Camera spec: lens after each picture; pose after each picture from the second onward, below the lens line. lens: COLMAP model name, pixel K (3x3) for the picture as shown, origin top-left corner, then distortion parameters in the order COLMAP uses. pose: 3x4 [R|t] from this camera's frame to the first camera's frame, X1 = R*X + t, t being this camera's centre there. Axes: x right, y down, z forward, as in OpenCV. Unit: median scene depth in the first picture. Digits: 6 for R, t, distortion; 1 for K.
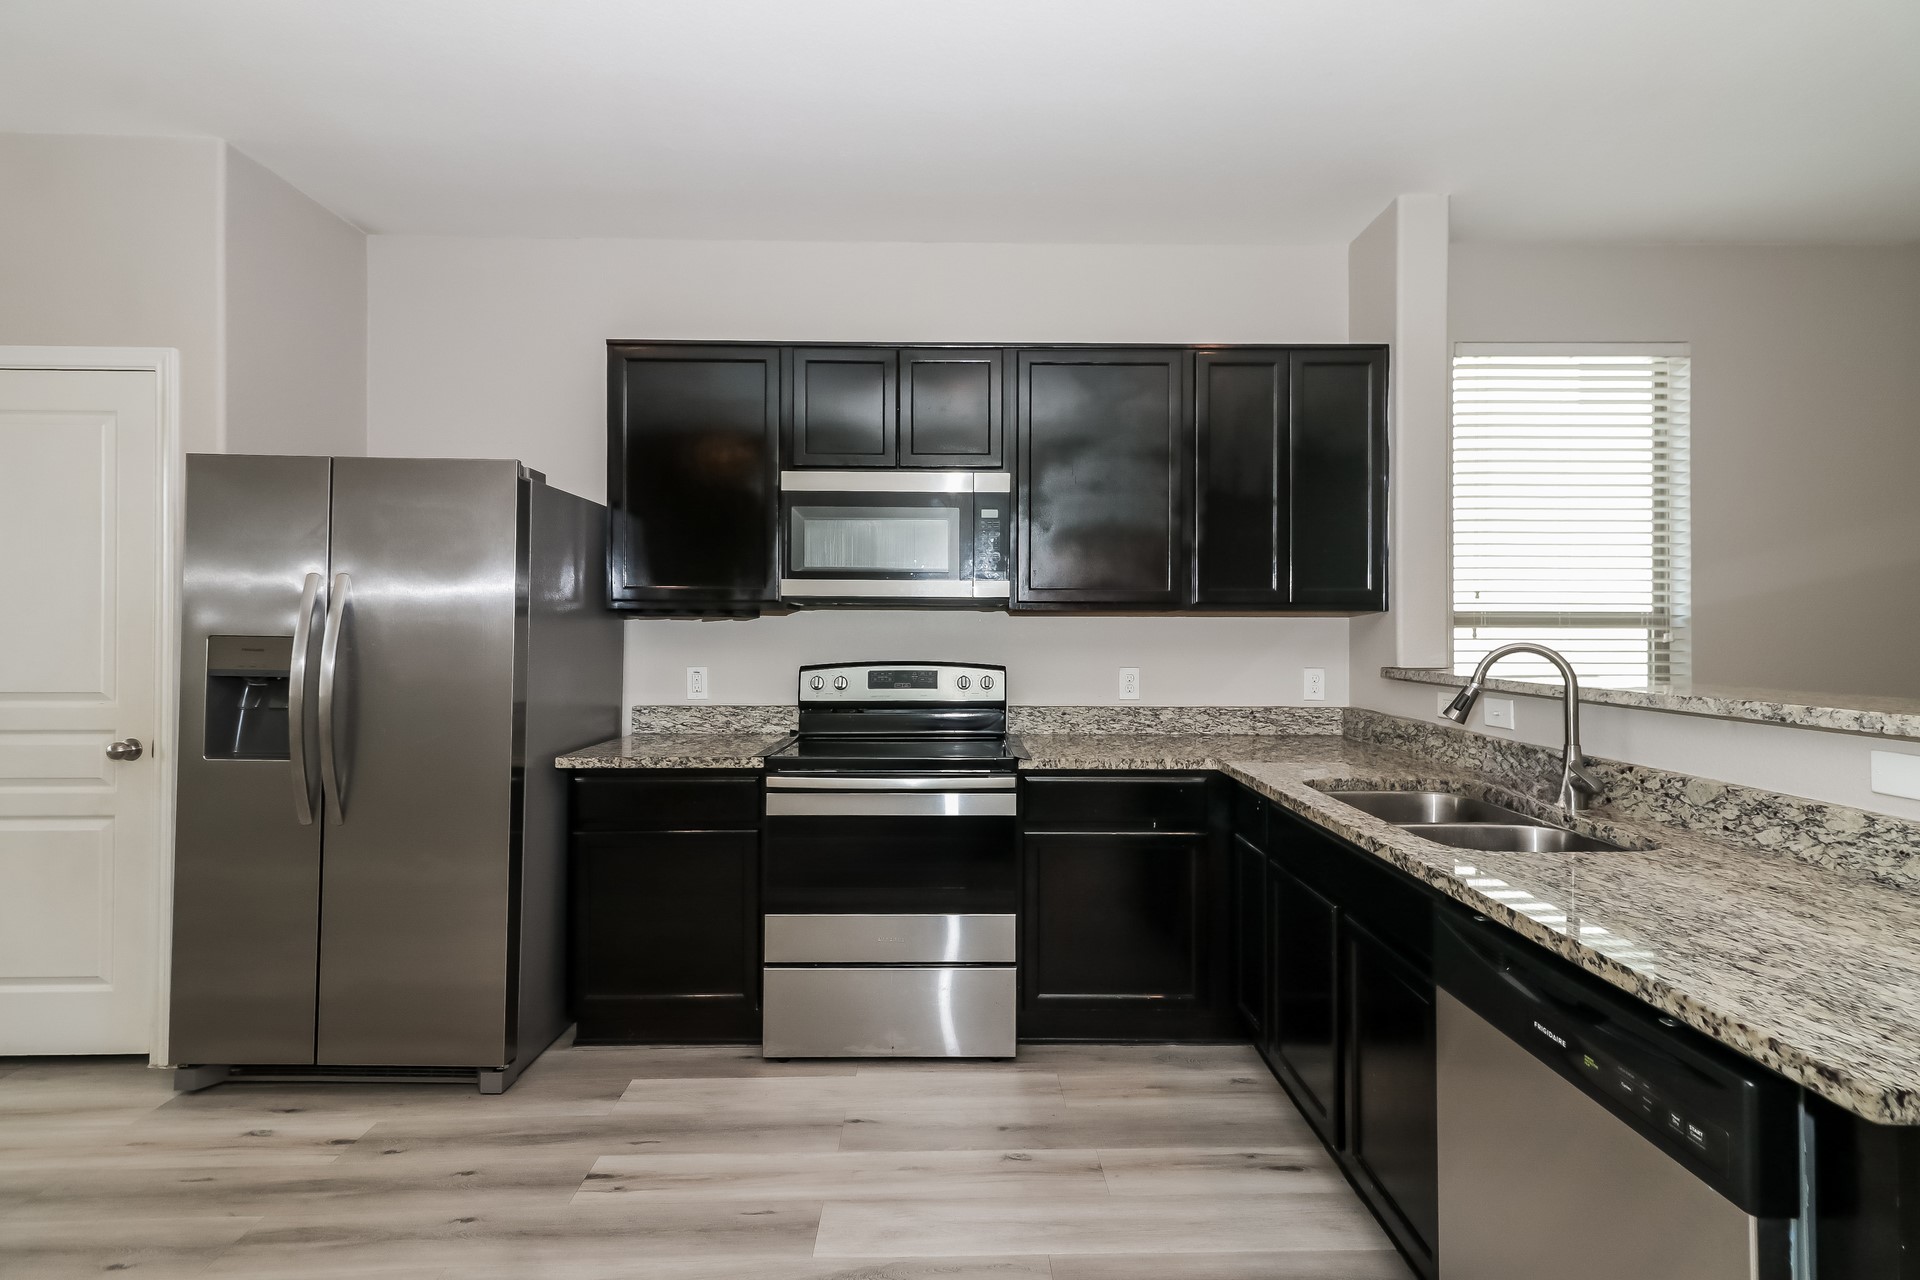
lens RADIAL K [[897.7, 0, 966.5], [0, 897.7, 627.7], [0, 0, 1]] dist [0.016909, -0.002216]
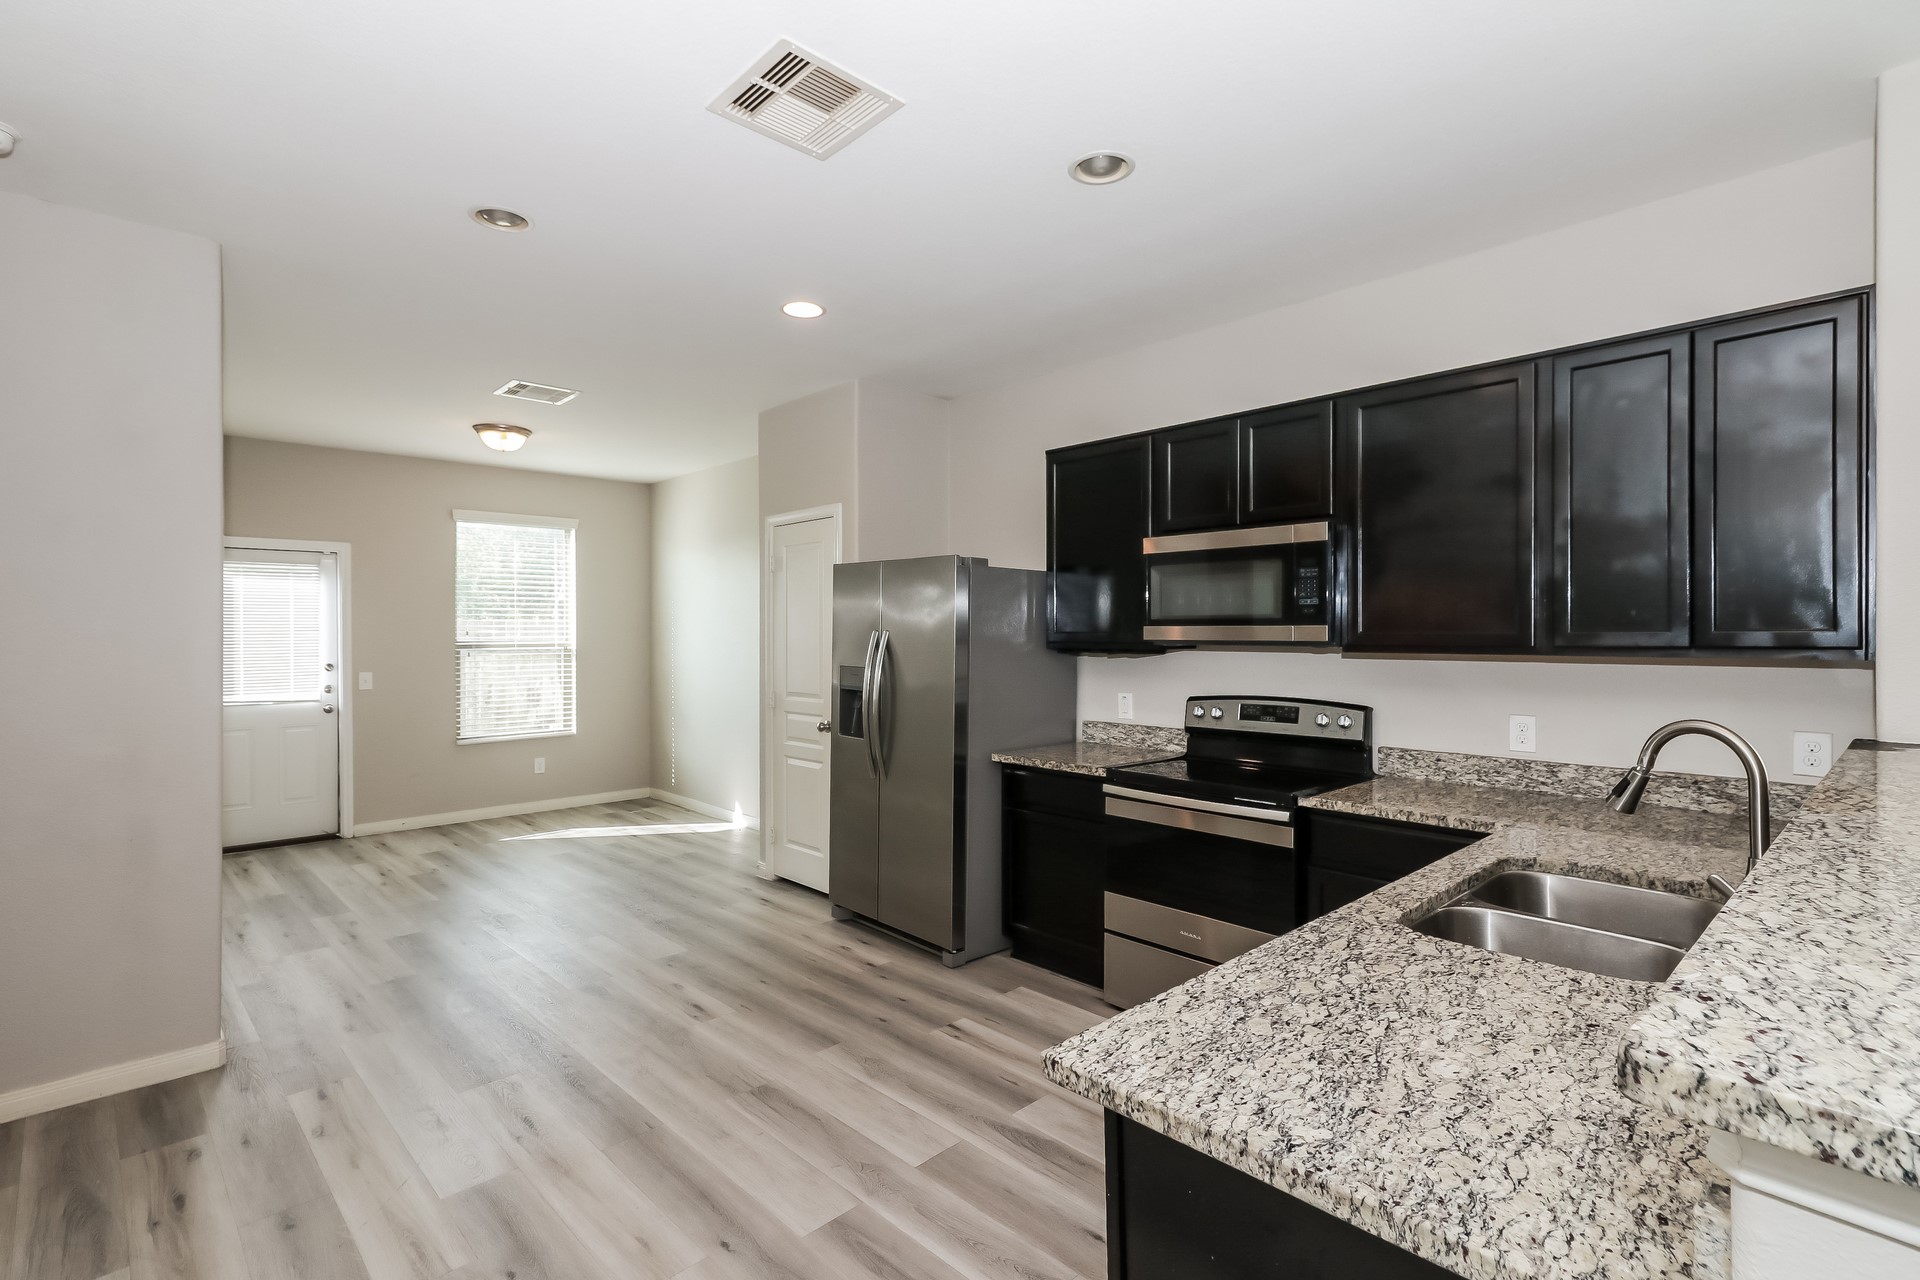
lens RADIAL K [[897.7, 0, 957.7], [0, 897.7, 639.8], [0, 0, 1]] dist [0.016909, -0.002216]
pose [[0.675566, 0.000426, -0.737300, 0.579177], [0.005413, 0.999970, 0.005537, -0.048011], [0.737280, -0.007731, 0.675543, -0.018895]]
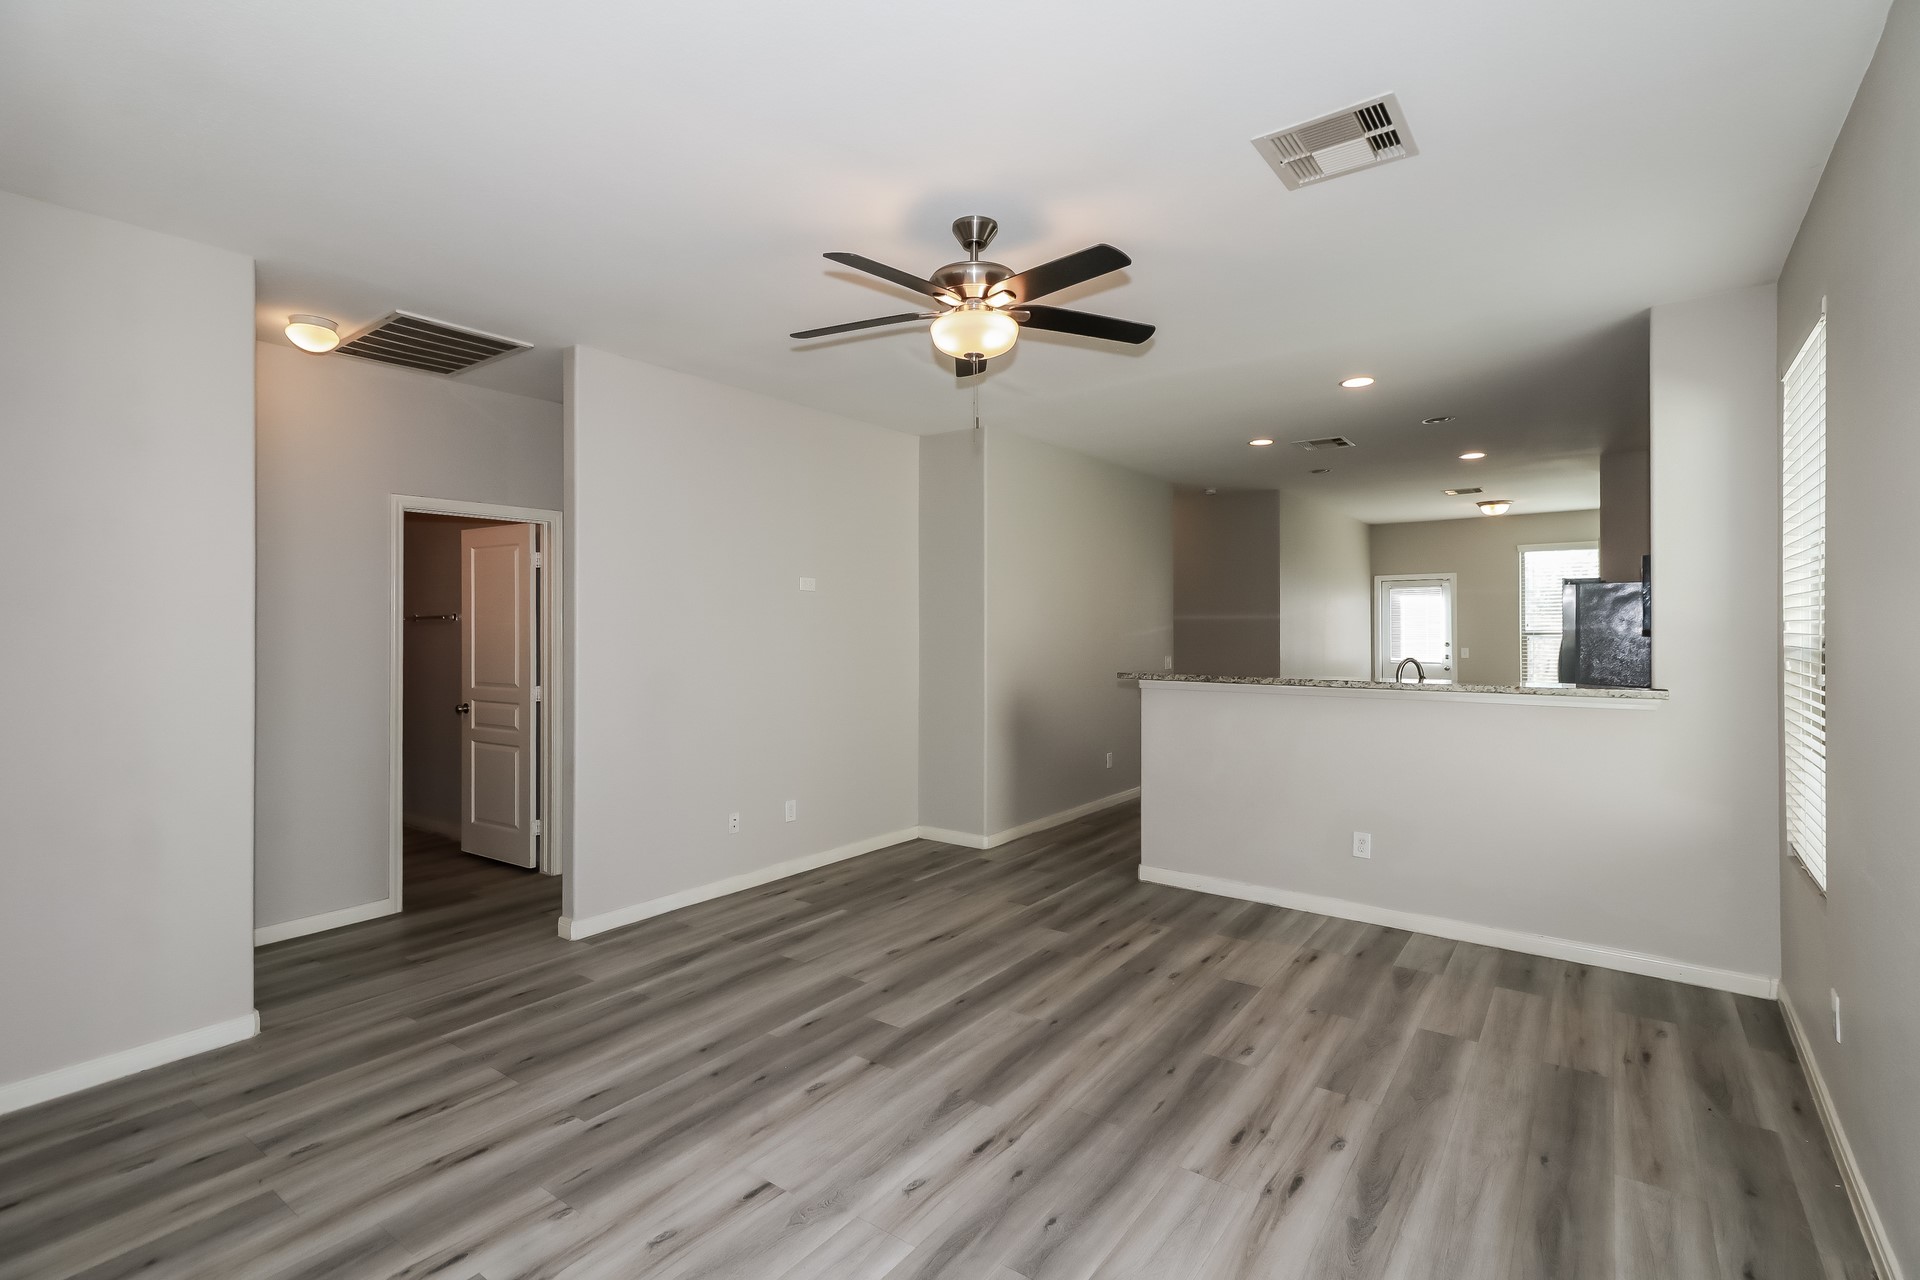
lens RADIAL K [[897.7, 0, 971.3], [0, 897.7, 626.6], [0, 0, 1]] dist [0.016909, -0.002216]
pose [[-0.614913, -0.001128, -0.788594, 2.336261], [0.001845, 0.999994, -0.002869, -0.045550], [0.788593, -0.003219, -0.614908, 1.198100]]
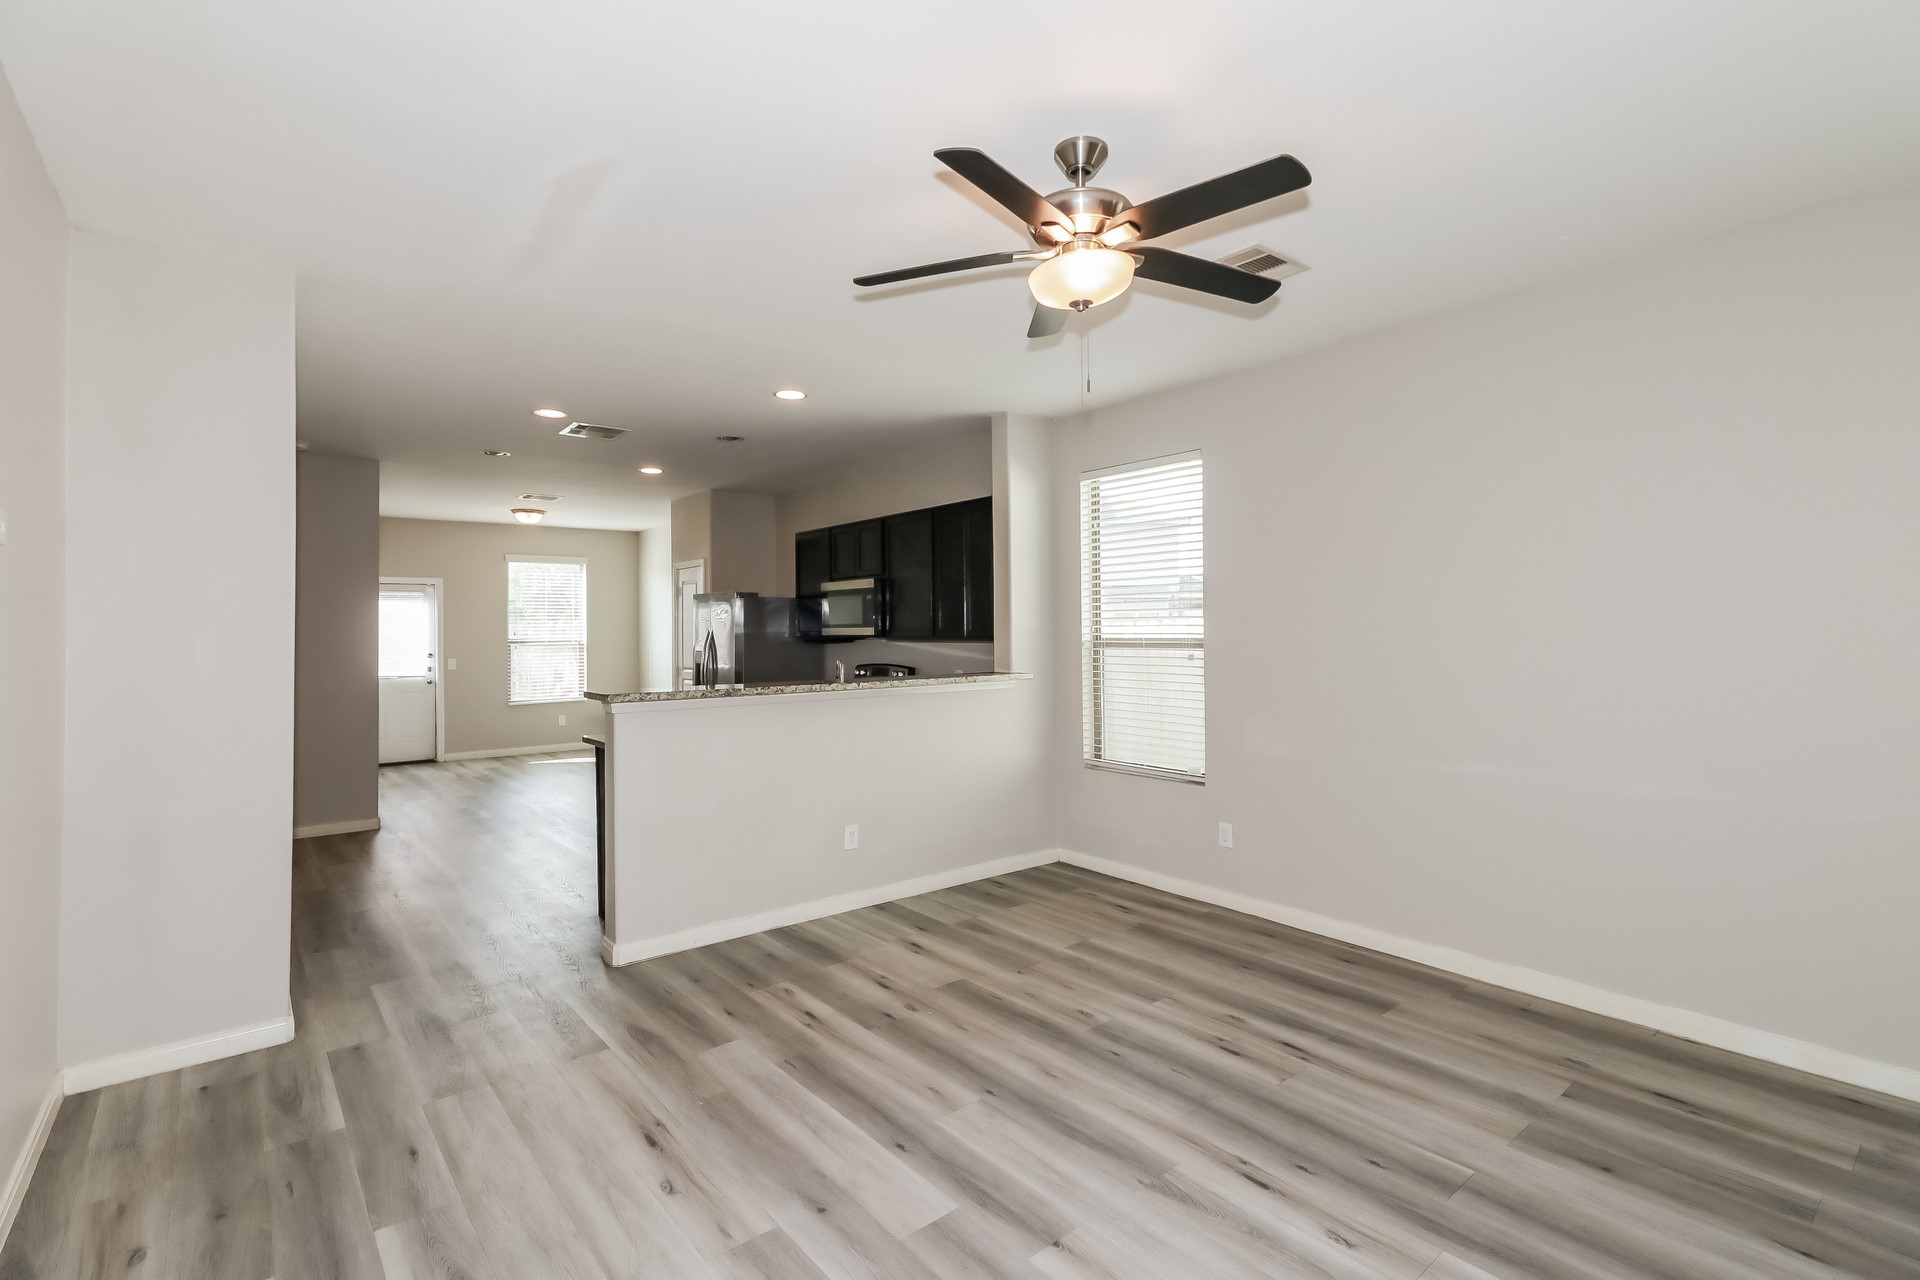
lens RADIAL K [[897.7, 0, 964.0], [0, 897.7, 623.2], [0, 0, 1]] dist [0.016909, -0.002216]
pose [[0.613484, -0.015210, -0.789560, 2.104196], [0.013388, 0.999871, -0.008860, -0.044993], [0.789593, -0.005135, 0.613609, -0.188992]]
